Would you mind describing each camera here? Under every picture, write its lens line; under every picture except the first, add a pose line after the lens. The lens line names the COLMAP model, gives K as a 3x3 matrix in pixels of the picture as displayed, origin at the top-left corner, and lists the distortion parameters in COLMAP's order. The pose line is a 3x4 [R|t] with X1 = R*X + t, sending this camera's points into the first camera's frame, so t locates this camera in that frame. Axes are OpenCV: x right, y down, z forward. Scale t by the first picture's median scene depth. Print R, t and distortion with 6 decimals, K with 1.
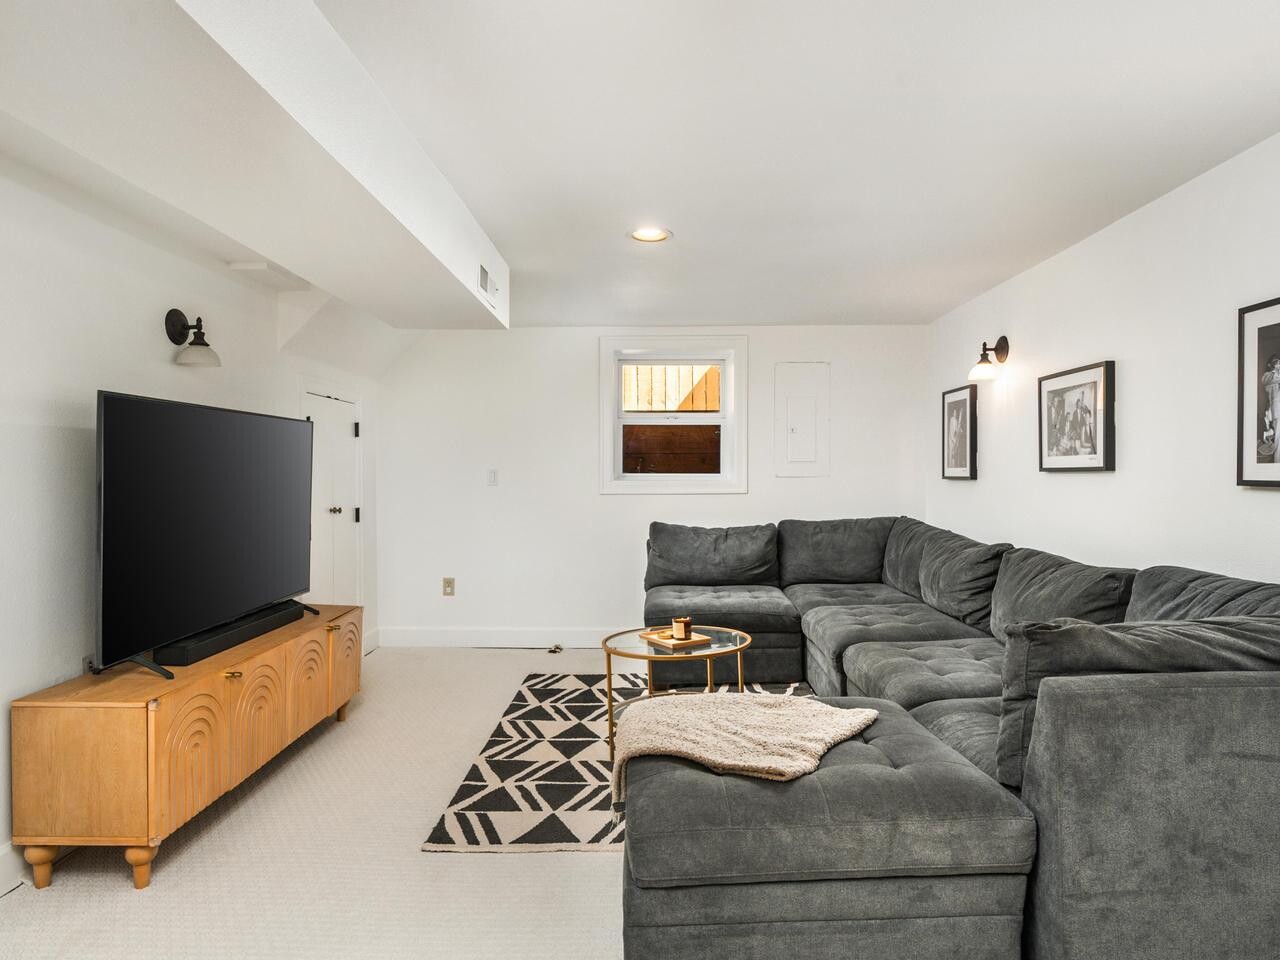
lens RADIAL K [[777.6, 0, 638.3], [0, 777.6, 481.6], [0, 0, 1]] dist [-0.002753, -0.000081]
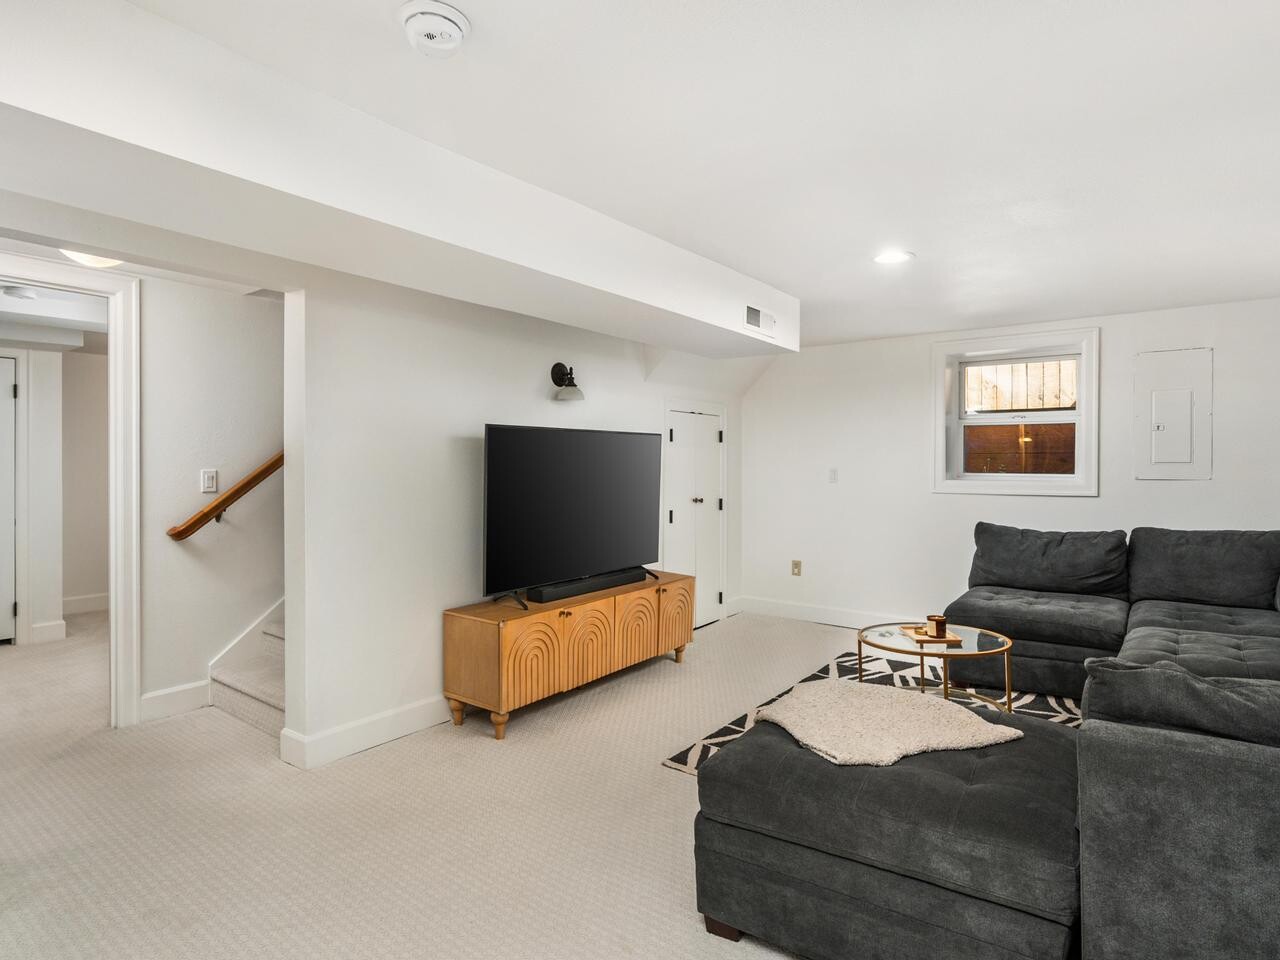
lens RADIAL K [[693.4, 0, 641.6], [0, 693.4, 471.3], [0, 0, 1]] dist [-0.005523, 0.001645]
pose [[0.814480, 0.009036, -0.580121, 0.279189], [-0.009908, 0.999950, 0.001665, -0.017521], [0.580107, 0.004392, 0.814528, 0.014383]]
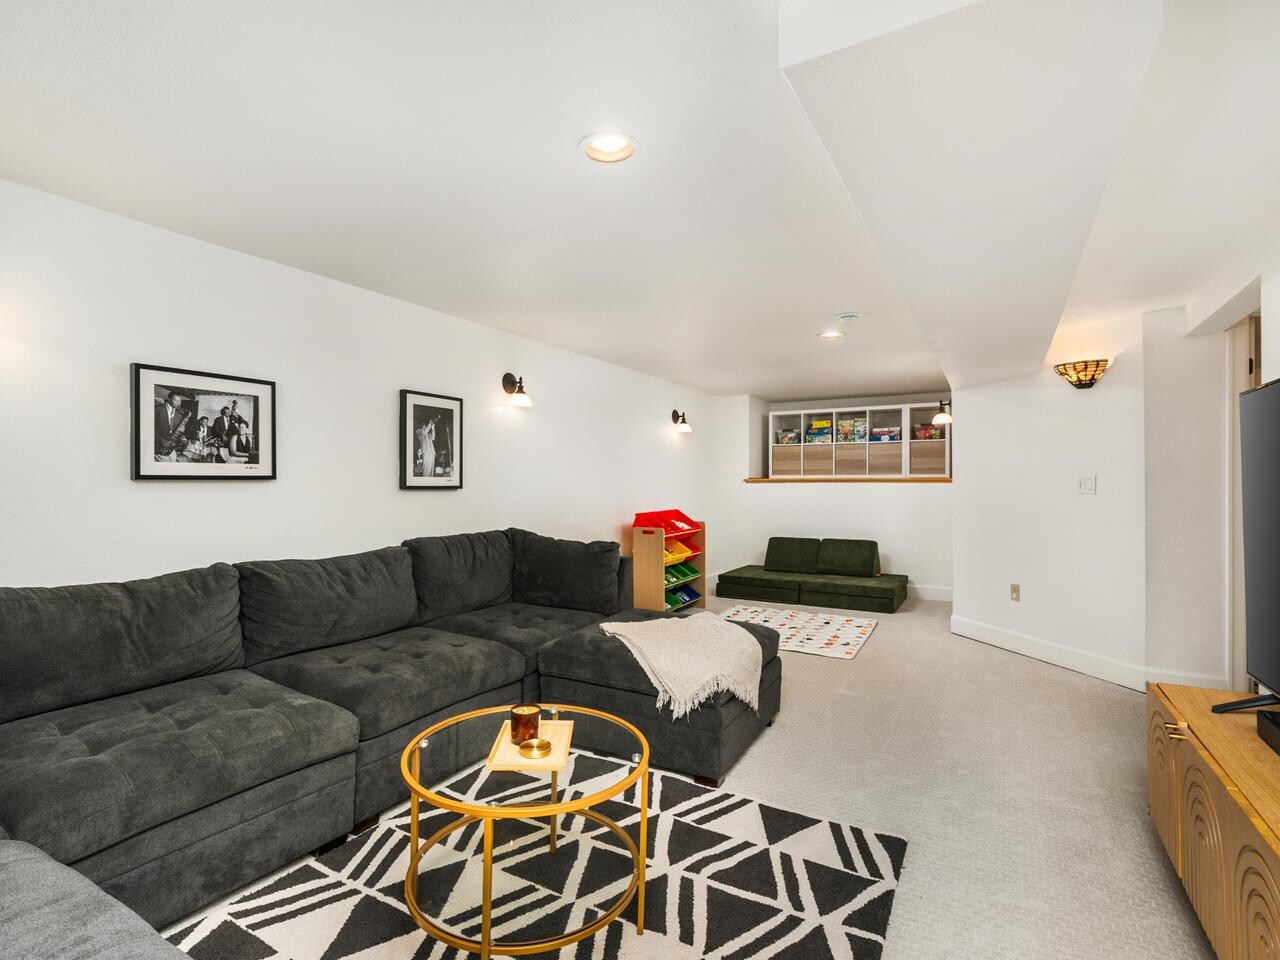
lens RADIAL K [[620.4, 0, 642.9], [0, 620.4, 479.2], [0, 0, 1]] dist [0.001913, 0.000302]
pose [[-0.876400, 0.006533, 0.481539, -0.280968], [0.007933, 0.999968, 0.000872, -0.010261], [-0.481518, 0.004584, -0.876424, 1.437161]]
